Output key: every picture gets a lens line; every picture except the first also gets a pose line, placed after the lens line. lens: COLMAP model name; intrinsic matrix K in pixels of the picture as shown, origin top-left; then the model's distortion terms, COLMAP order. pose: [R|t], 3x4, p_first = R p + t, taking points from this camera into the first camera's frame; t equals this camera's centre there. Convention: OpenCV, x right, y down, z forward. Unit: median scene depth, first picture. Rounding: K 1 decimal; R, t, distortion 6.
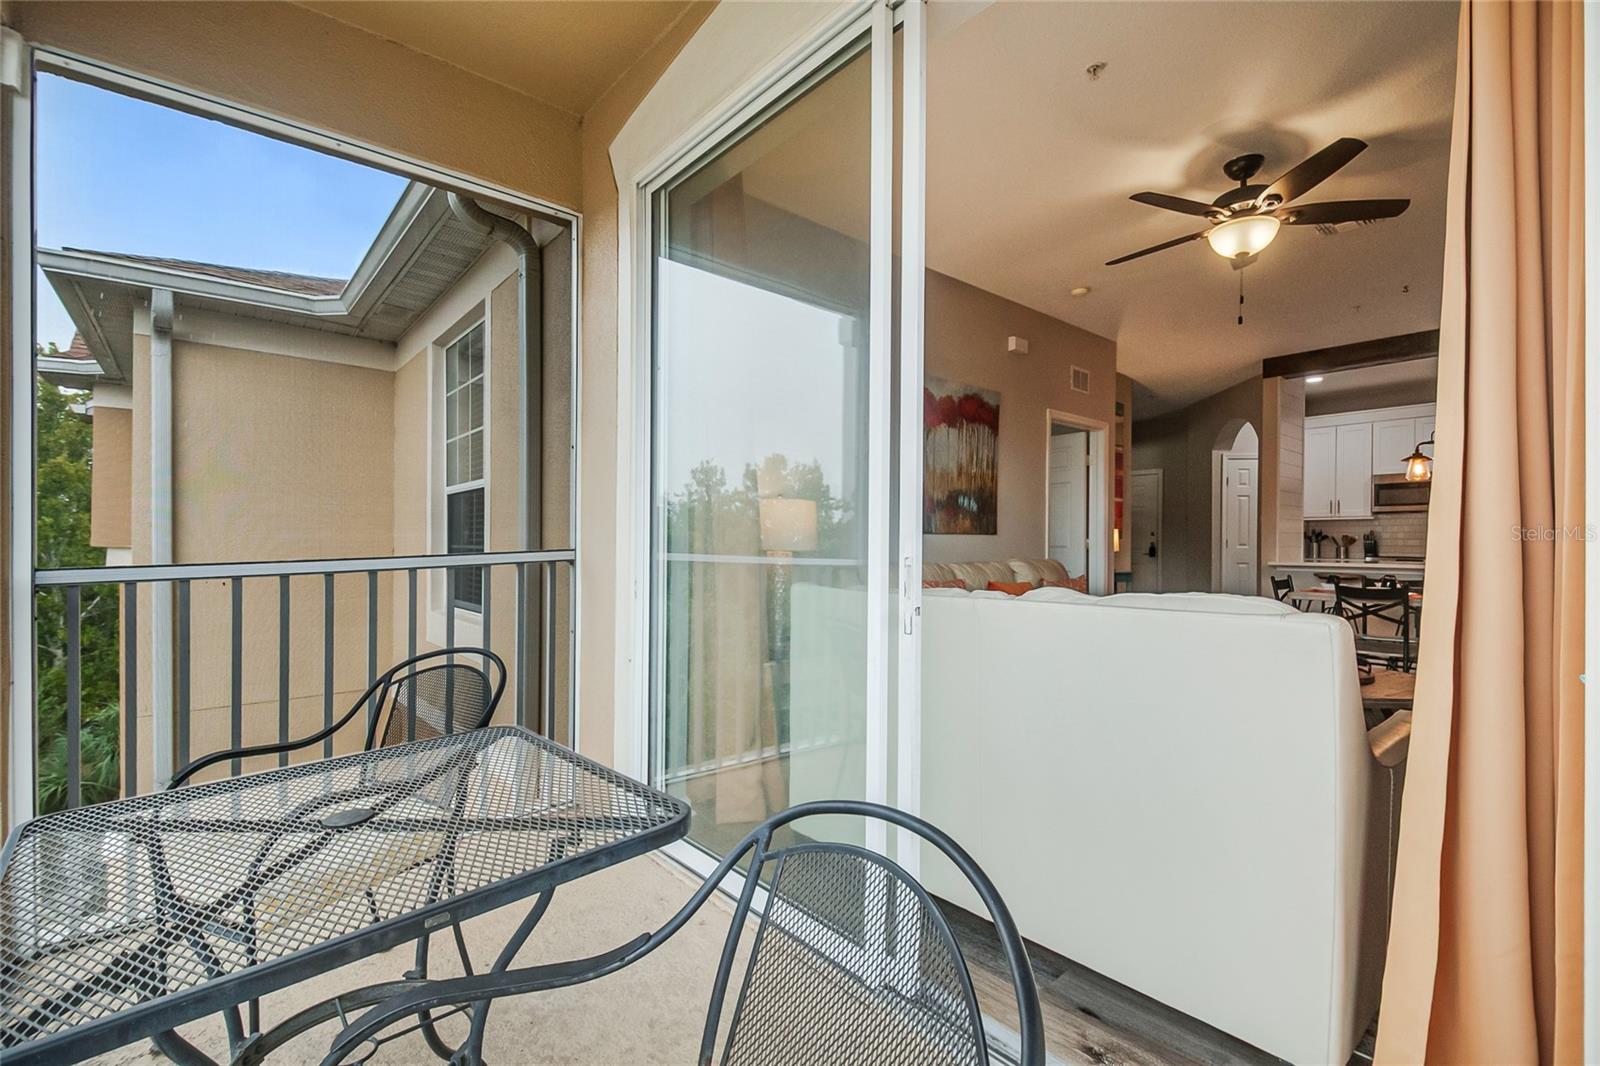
lens RADIAL K [[706.0, 0, 820.8], [0, 706.0, 536.9], [0, 0, 1]] dist [0.038040, -0.023667]
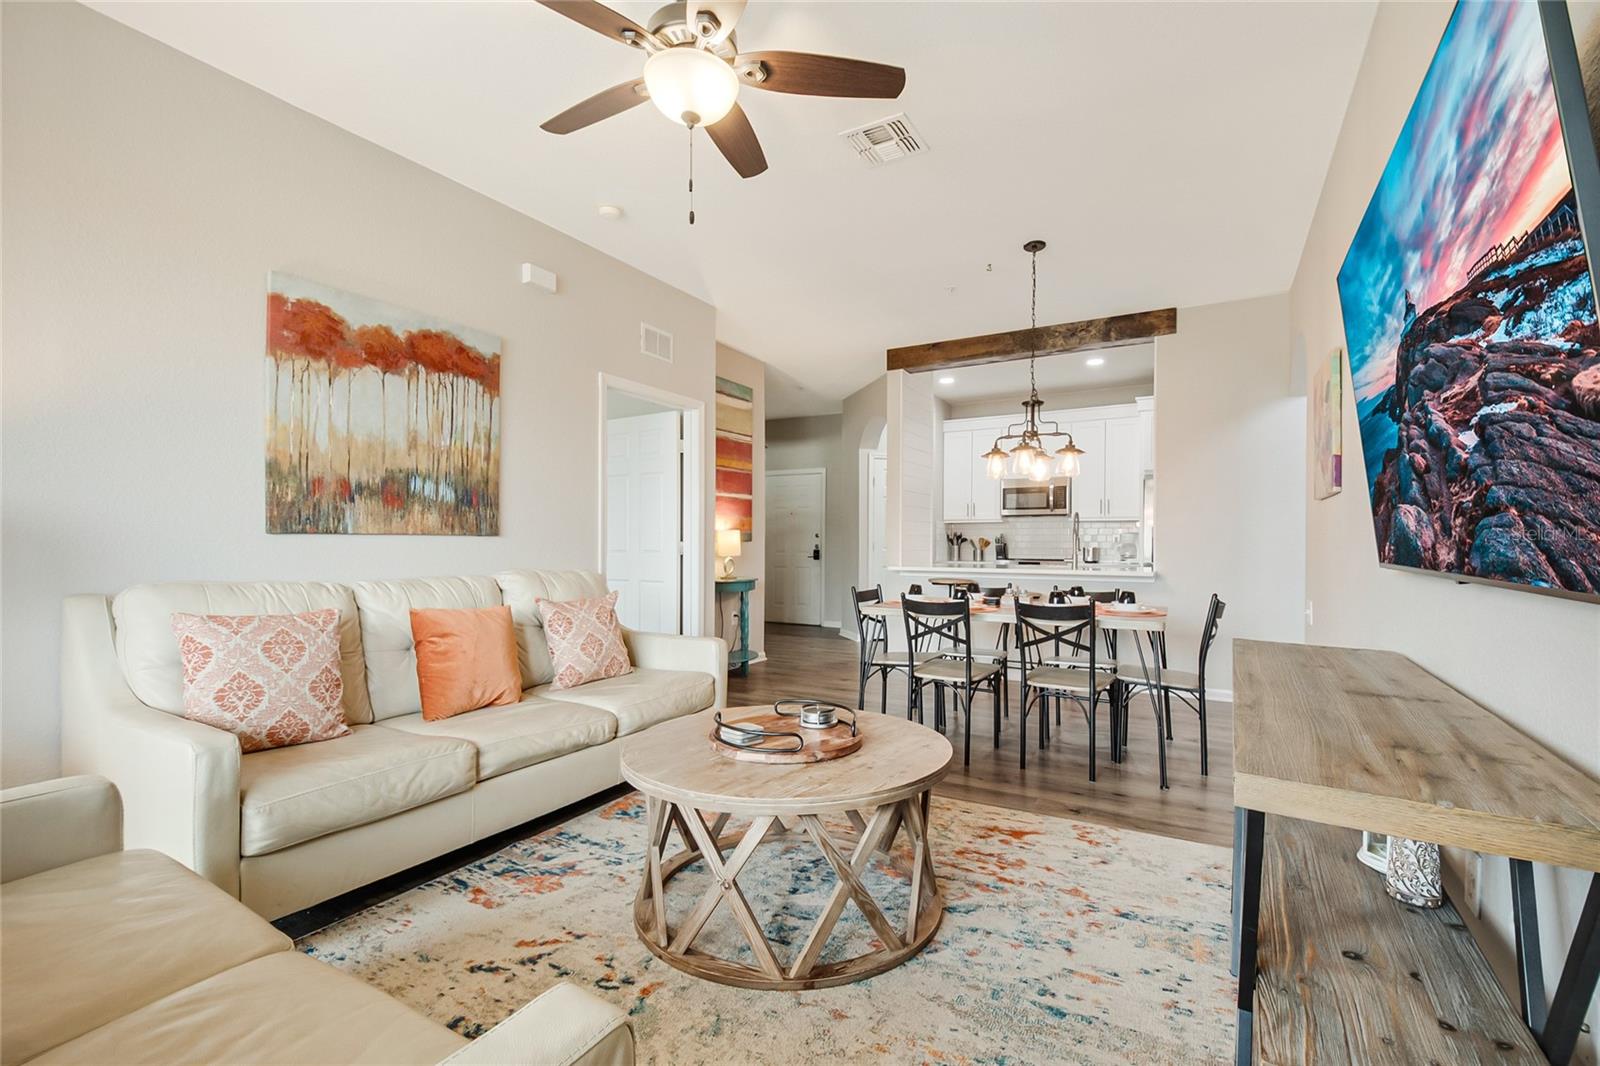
lens RADIAL K [[689.2, 0, 820.9], [0, 689.2, 546.1], [0, 0, 1]] dist [0.000887, -0.000005]
pose [[0.946773, 0.000722, 0.321901, 0.327090], [-0.004834, 0.999917, 0.011975, -0.002575], [-0.321866, -0.012894, 0.946697, 0.228895]]
